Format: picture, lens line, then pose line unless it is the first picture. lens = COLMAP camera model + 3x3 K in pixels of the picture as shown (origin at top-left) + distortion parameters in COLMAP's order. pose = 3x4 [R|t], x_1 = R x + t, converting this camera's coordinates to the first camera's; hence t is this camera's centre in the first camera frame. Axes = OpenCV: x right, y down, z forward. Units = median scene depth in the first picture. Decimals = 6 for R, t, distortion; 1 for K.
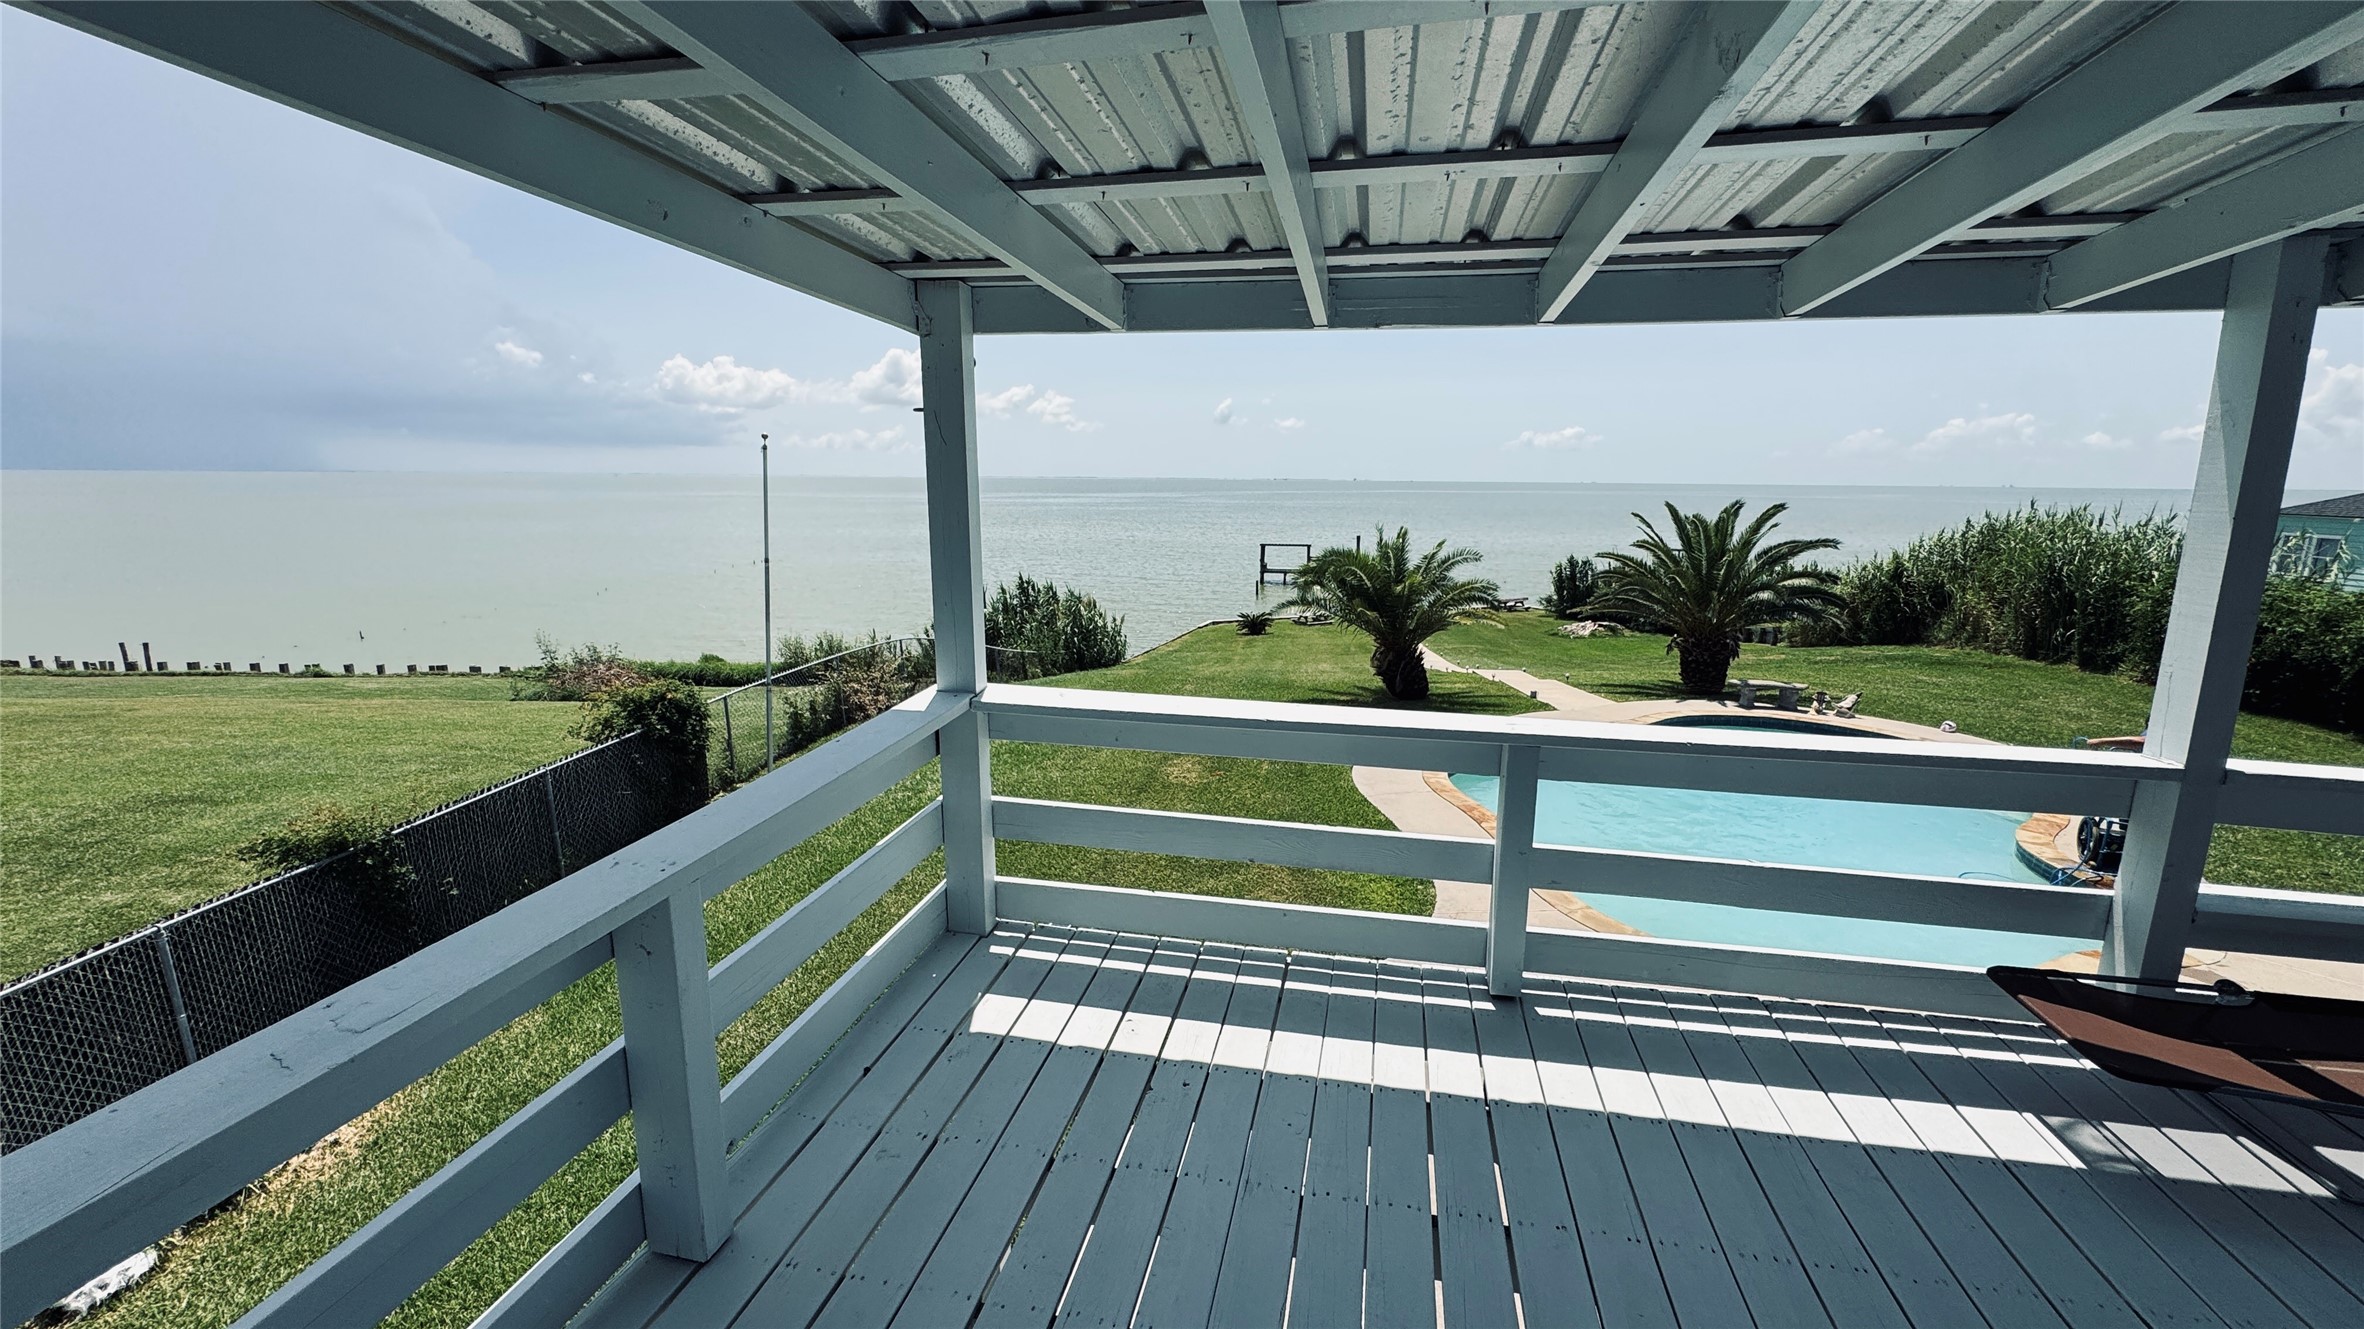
lens RADIAL K [[945.1, 0, 1181.9], [0, 945.1, 662.9], [0, 0, 1]] dist [-0.007837, 0.001642]
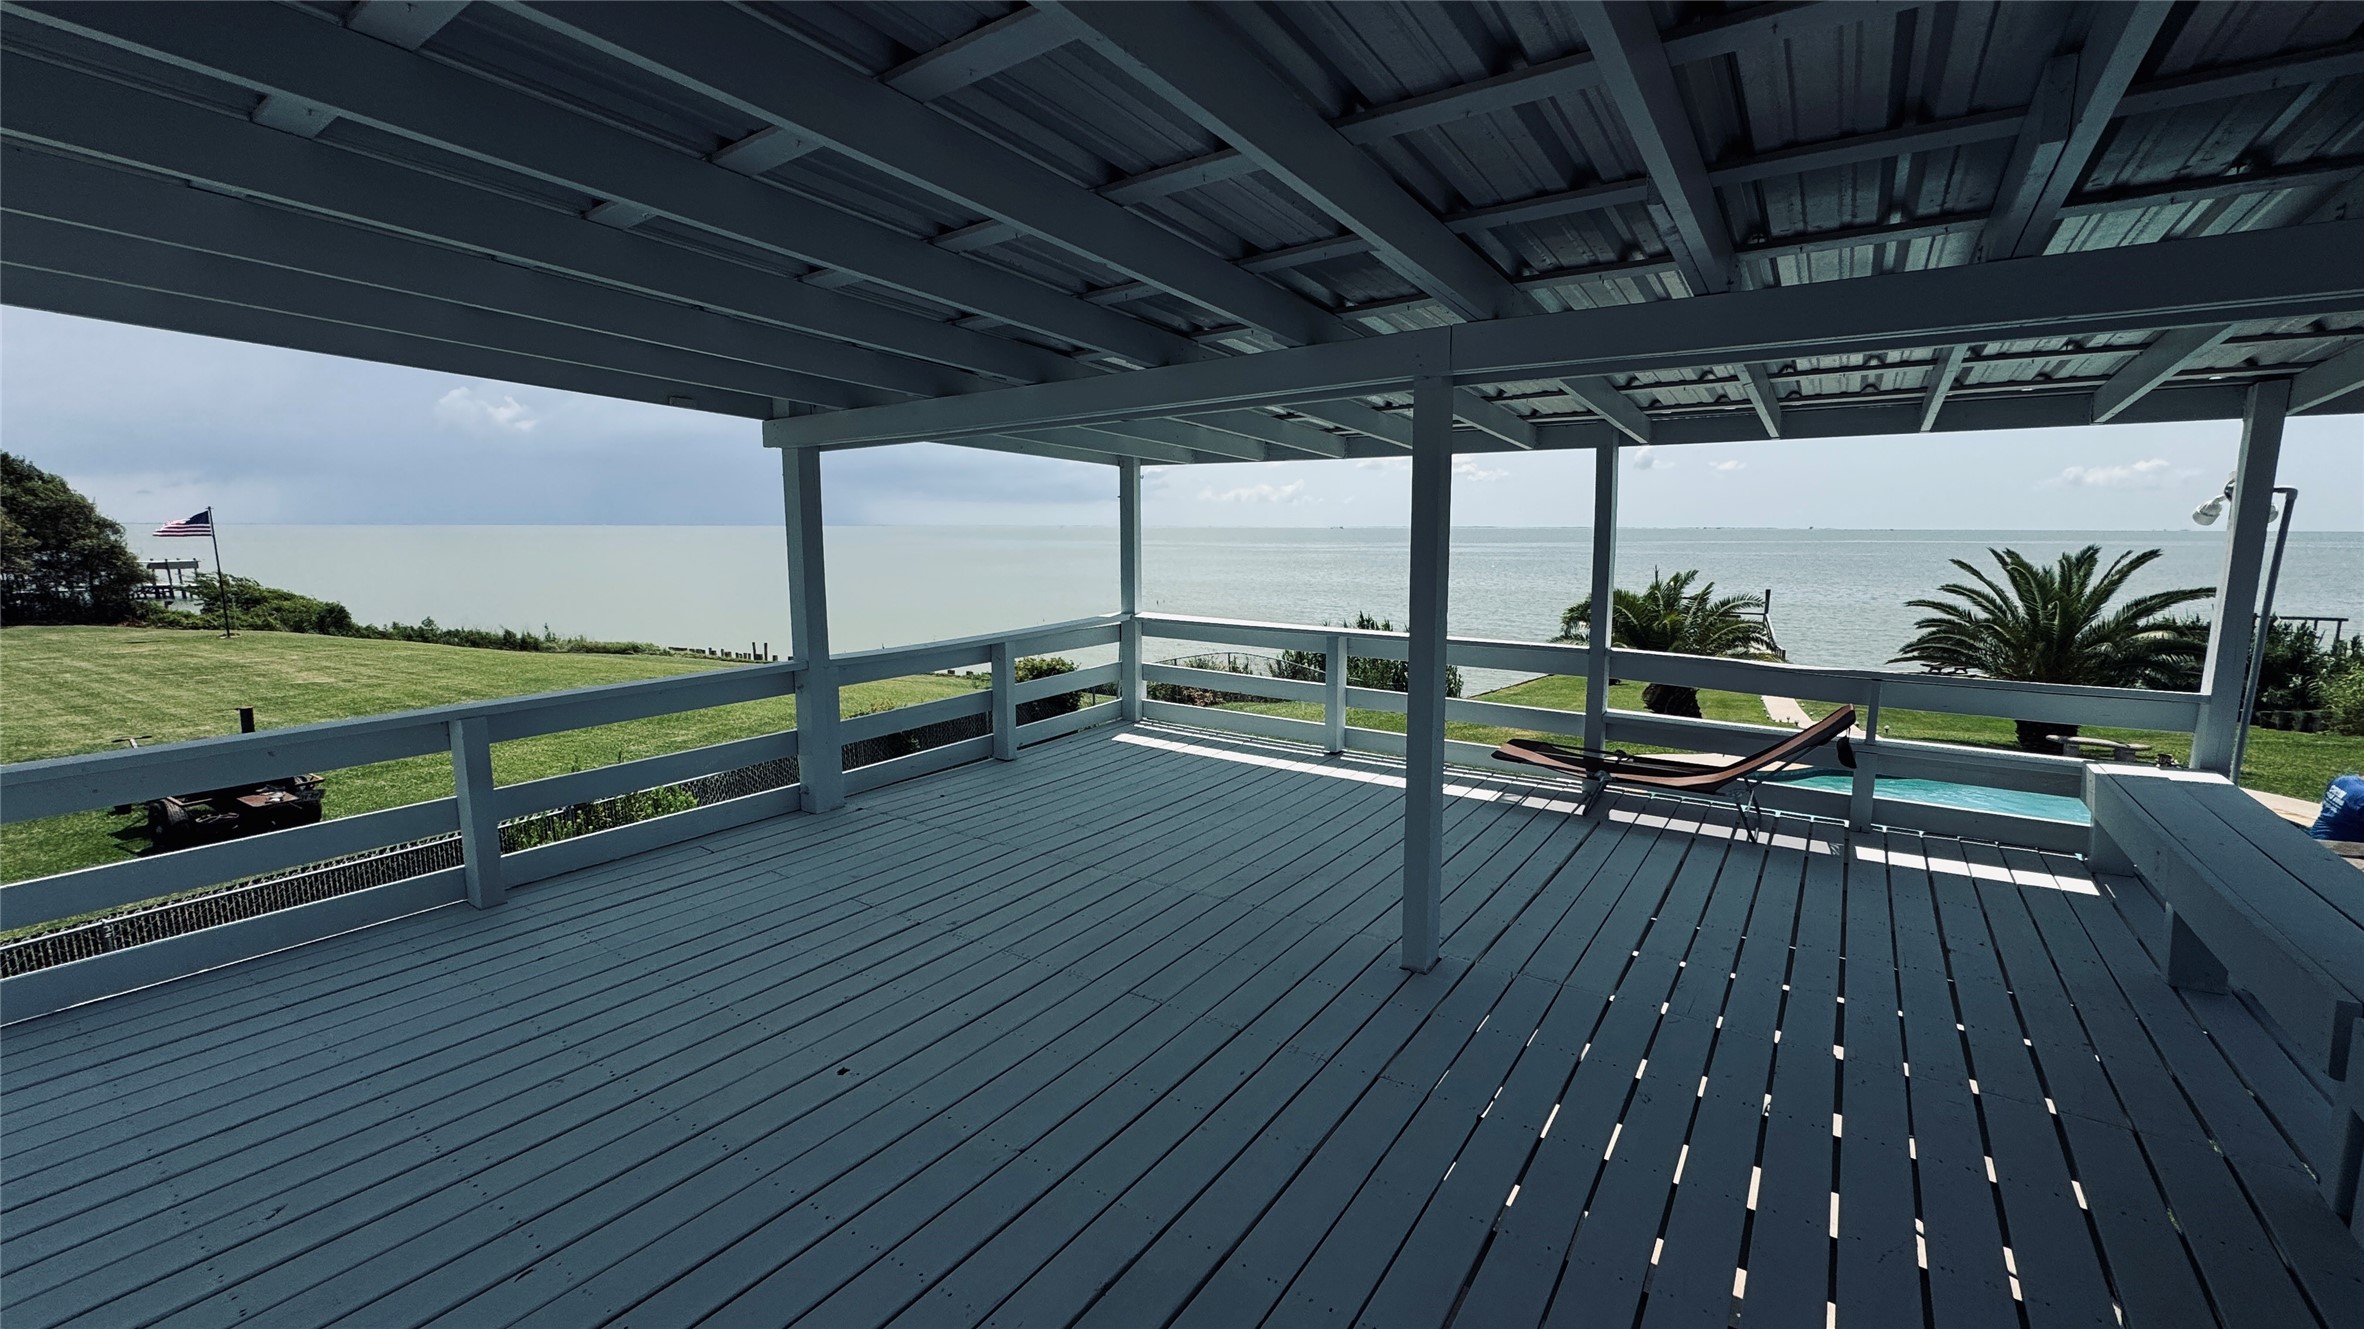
lens RADIAL K [[945.1, 0, 1177.8], [0, 945.1, 661.3], [0, 0, 1]] dist [-0.007837, 0.001642]
pose [[0.916714, 0.049674, -0.396445, 0.138936], [-0.070966, 0.996708, -0.039211, 0.039371], [0.393192, 0.064079, 0.917221, -0.190412]]
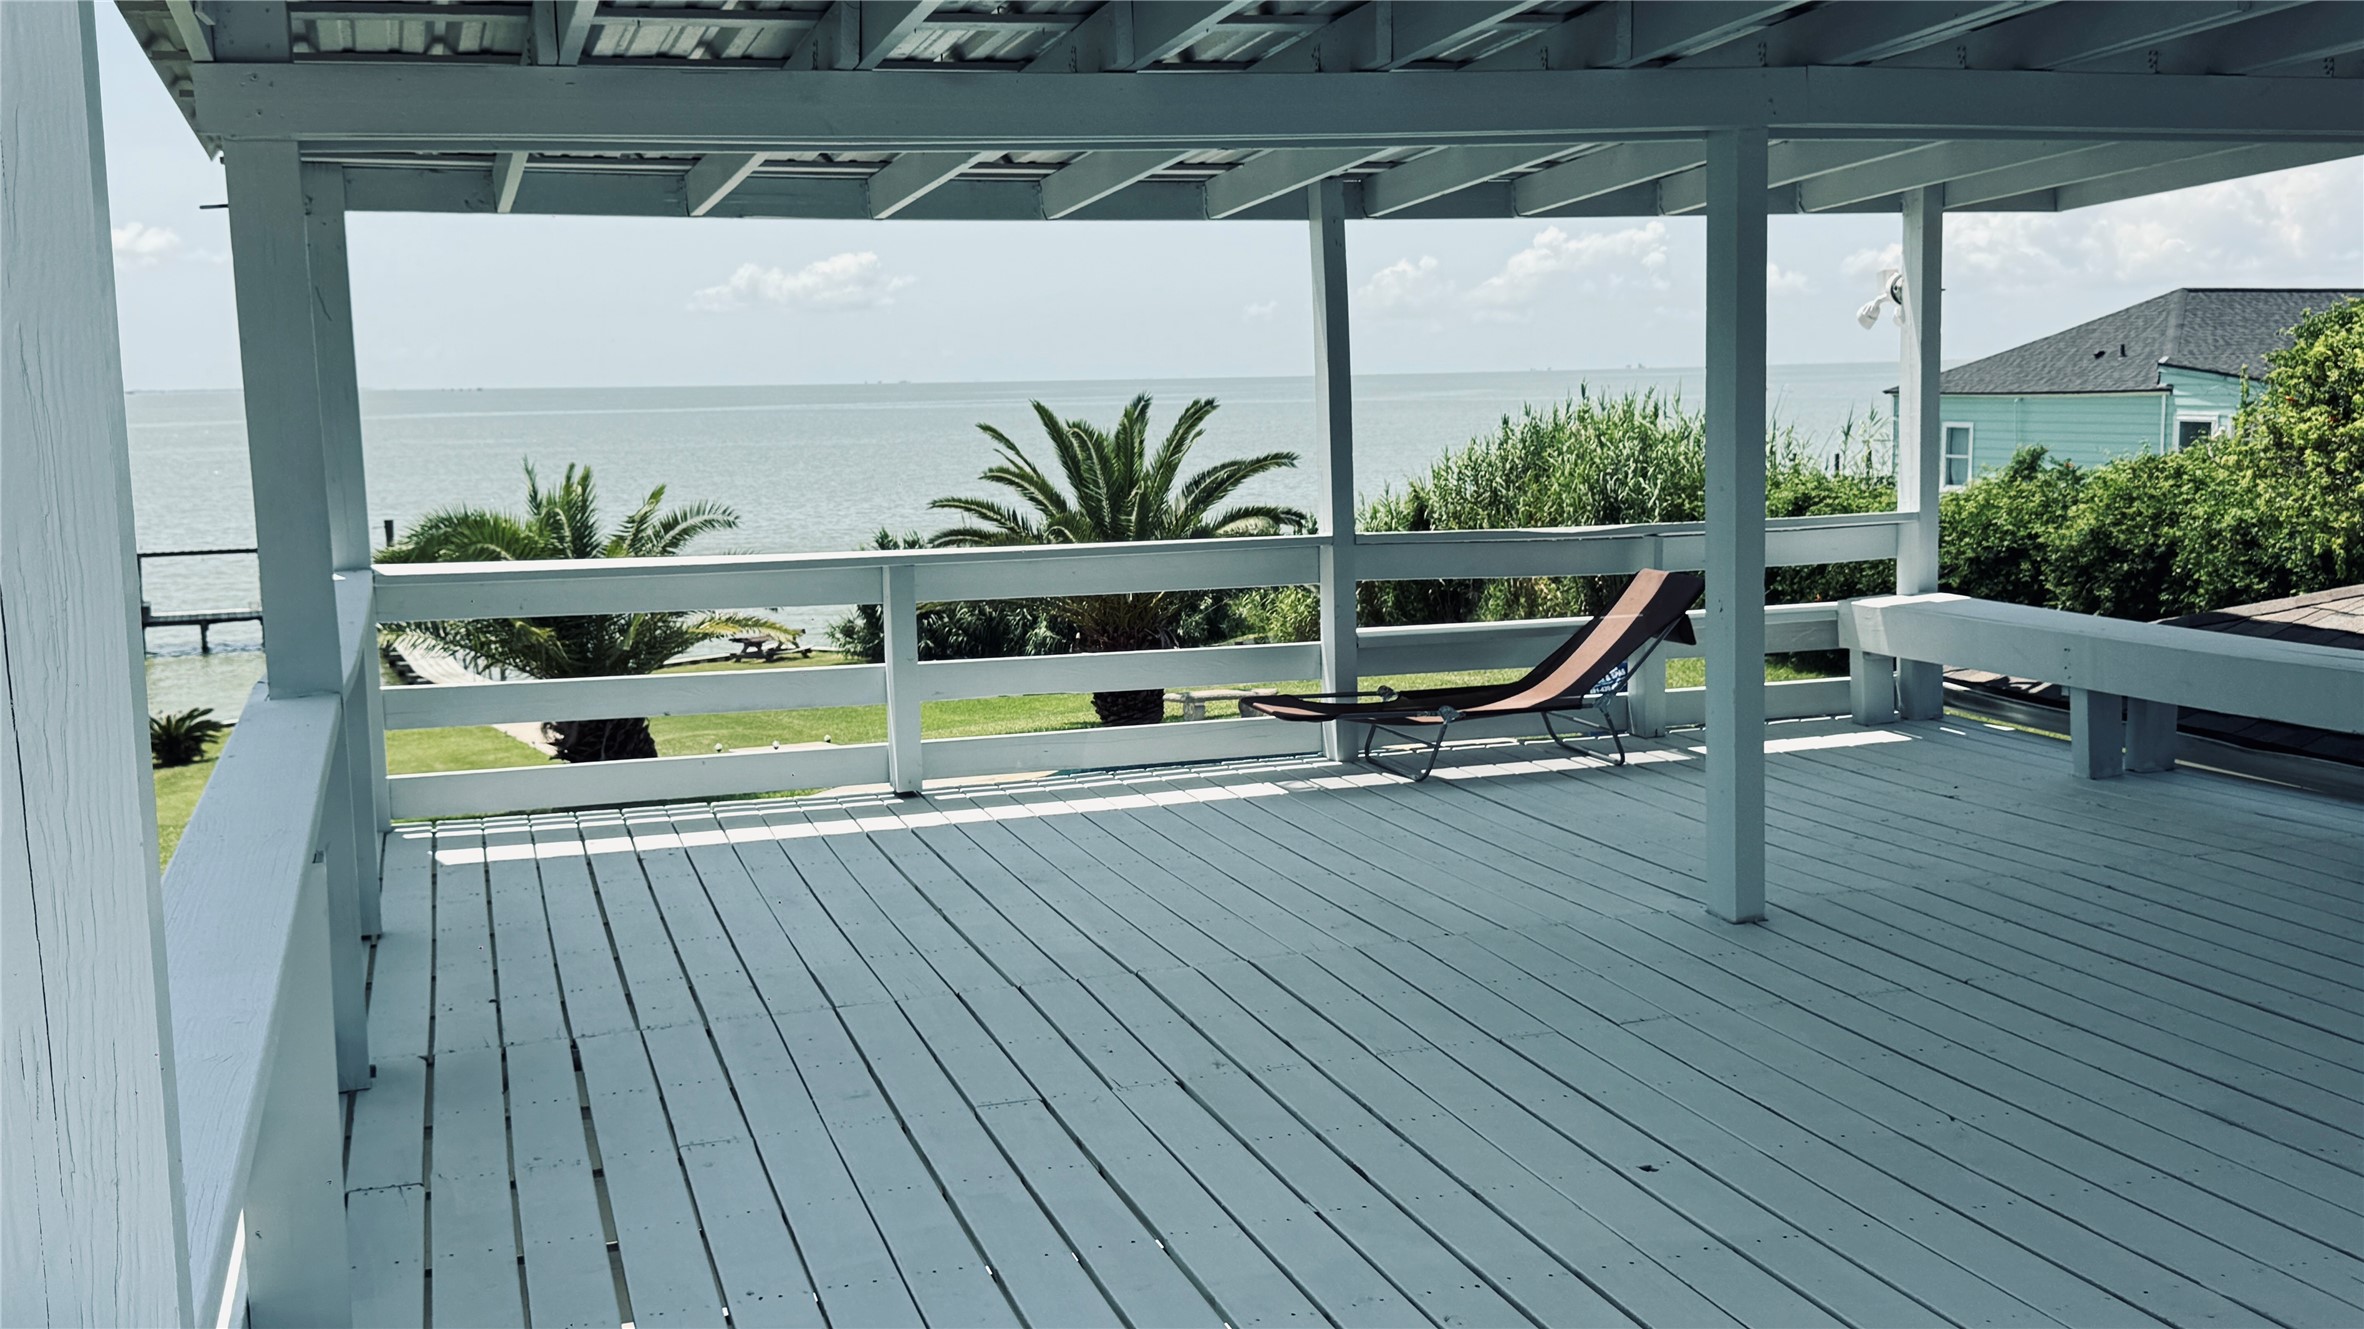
lens RADIAL K [[2336.1, 0, 1186.8], [0, 2336.1, 689.0], [0, 0, 1]] dist [0.089970, 0.000000]
pose [[0.865169, -0.091725, 0.493020, -0.118391], [0.122914, 0.991928, -0.031148, 0.056167], [-0.486184, 0.087547, 0.869460, -0.257771]]
